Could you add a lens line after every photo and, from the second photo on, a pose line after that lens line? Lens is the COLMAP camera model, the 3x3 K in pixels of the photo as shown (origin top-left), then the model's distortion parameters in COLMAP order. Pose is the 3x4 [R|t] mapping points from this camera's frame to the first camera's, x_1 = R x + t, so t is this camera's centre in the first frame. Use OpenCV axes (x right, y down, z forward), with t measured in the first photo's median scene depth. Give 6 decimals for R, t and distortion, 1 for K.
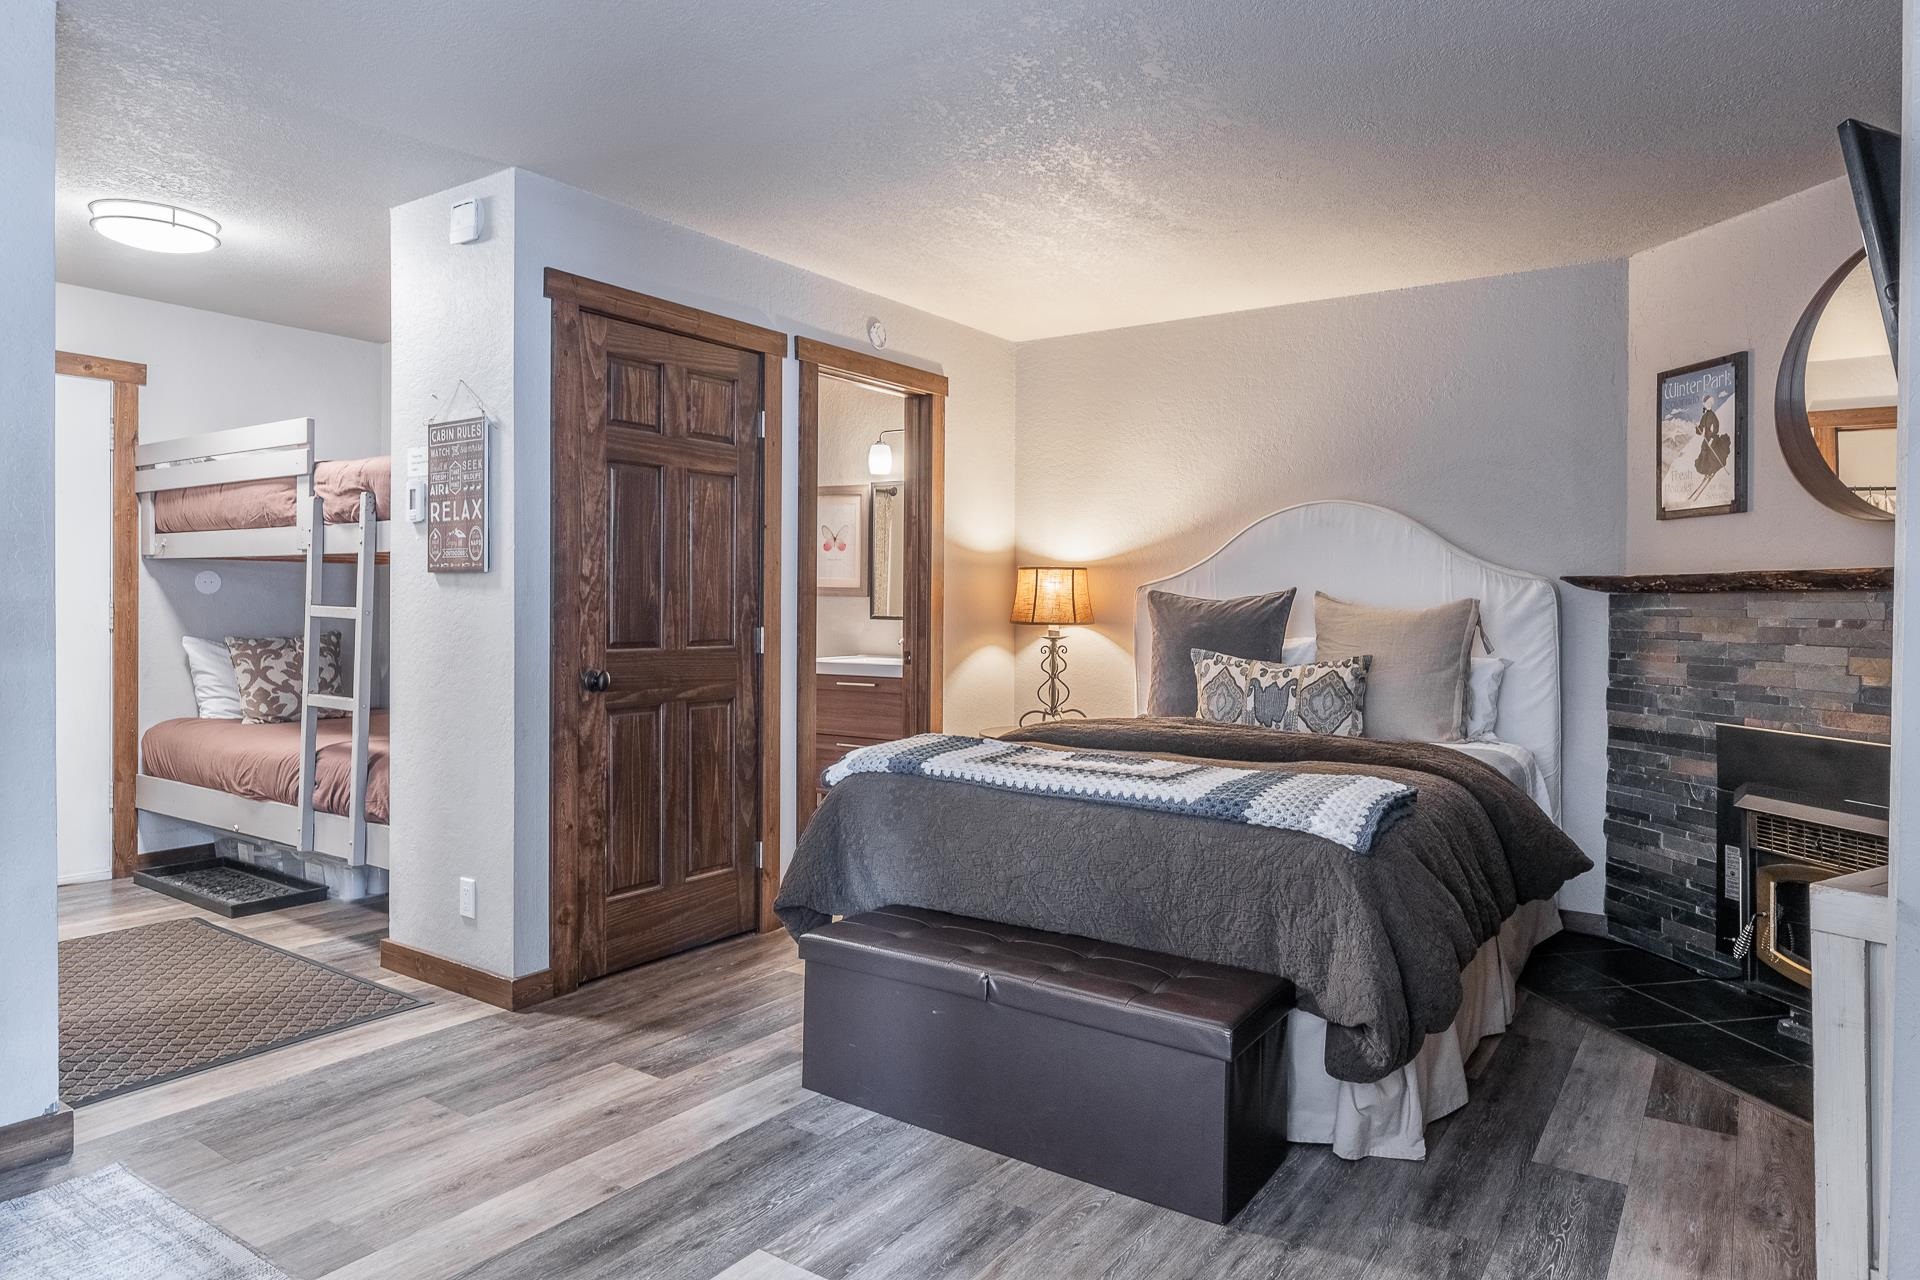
lens RADIAL K [[1161.1, 0, 960.7], [0, 1161.1, 612.5], [0, 0, 1]] dist [-0.003698, 0.000508]
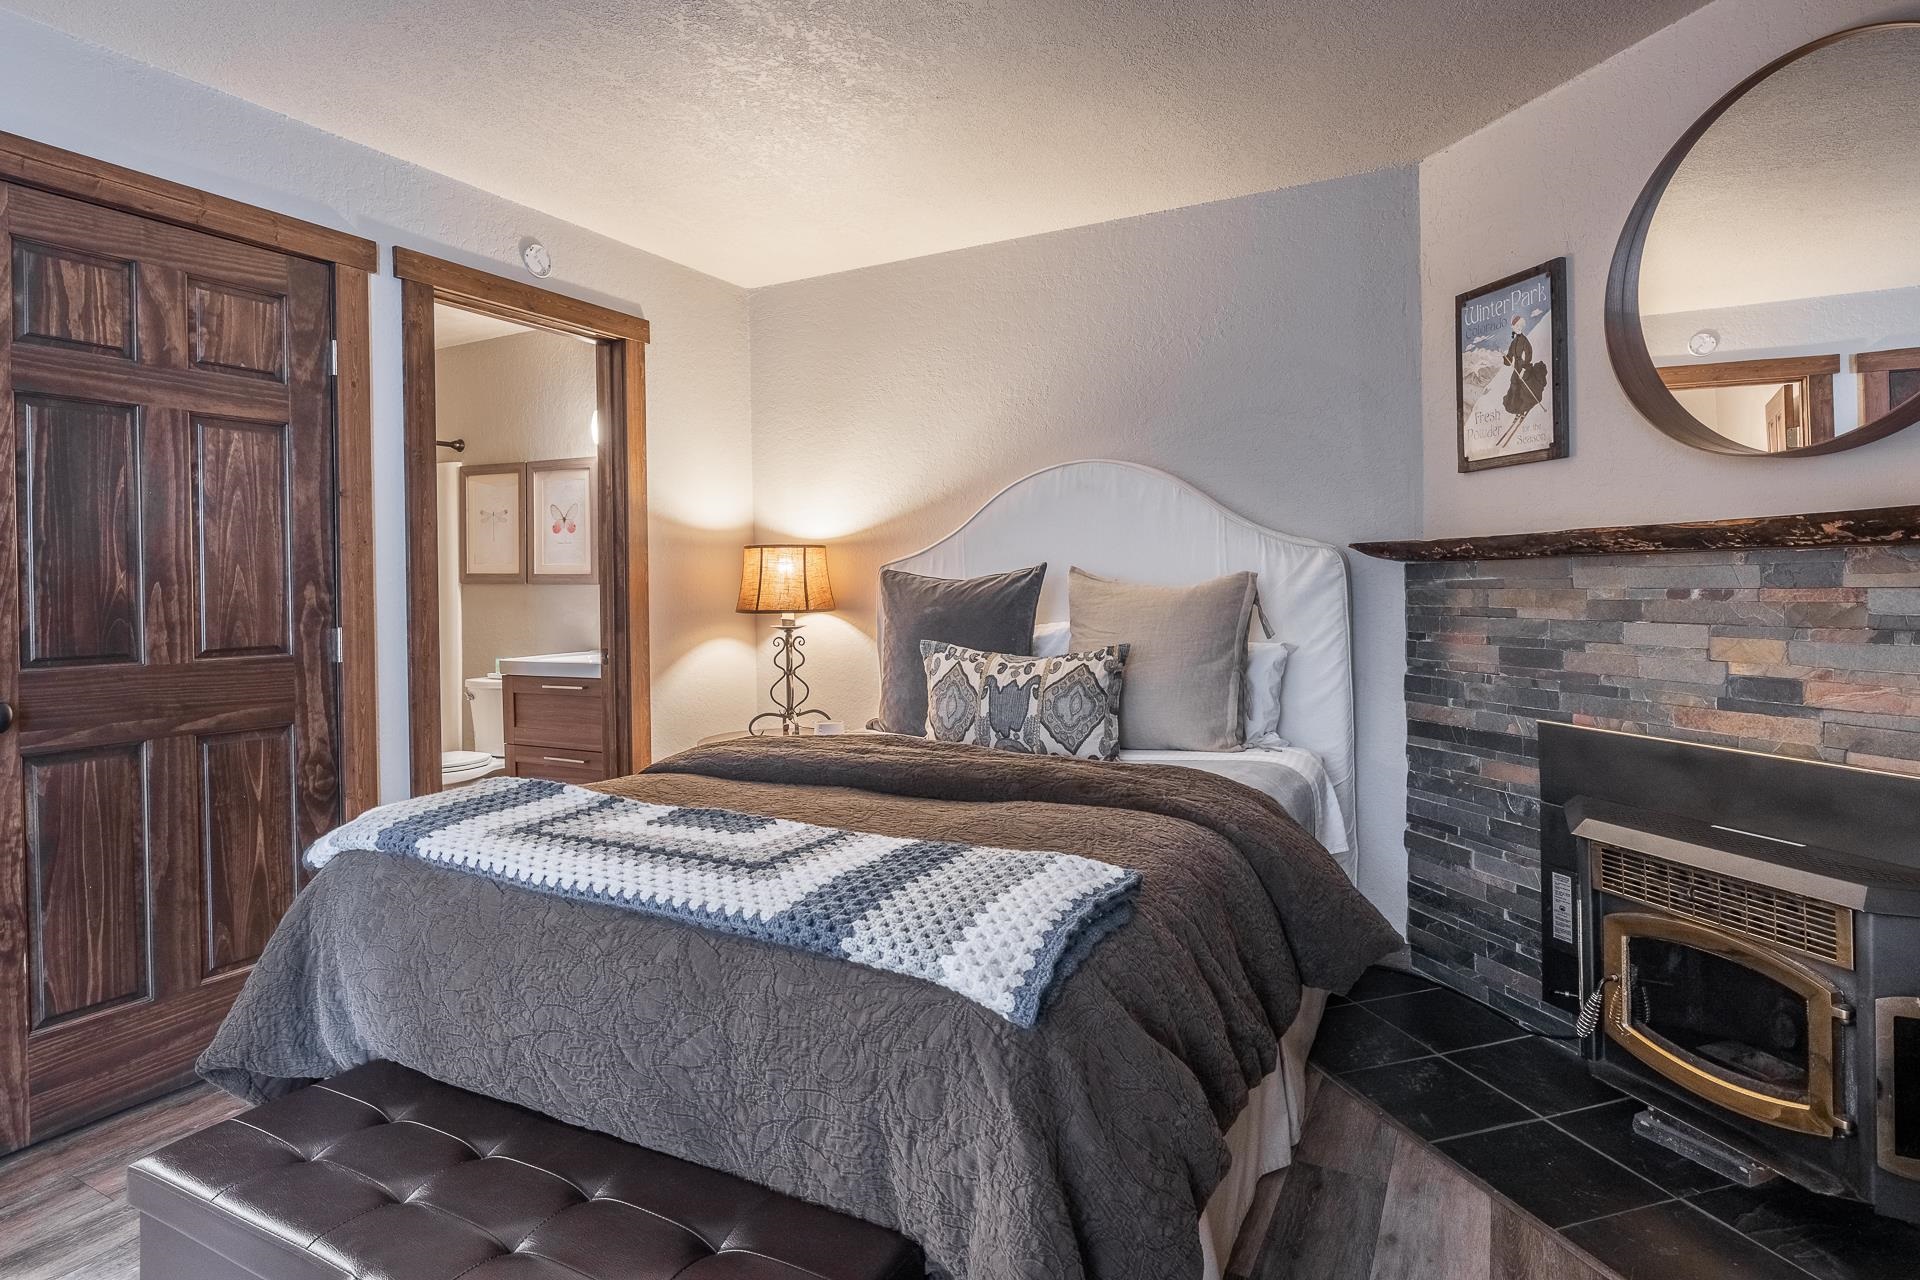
lens RADIAL K [[1008.2, 0, 963.1], [0, 1008.2, 595.7], [0, 0, 1]] dist [-0.002758, -0.000621]
pose [[0.993488, -0.021546, 0.111883, 0.171087], [0.021458, 0.999768, 0.001994, -0.000827], [-0.111900, 0.000419, 0.993719, 0.334499]]
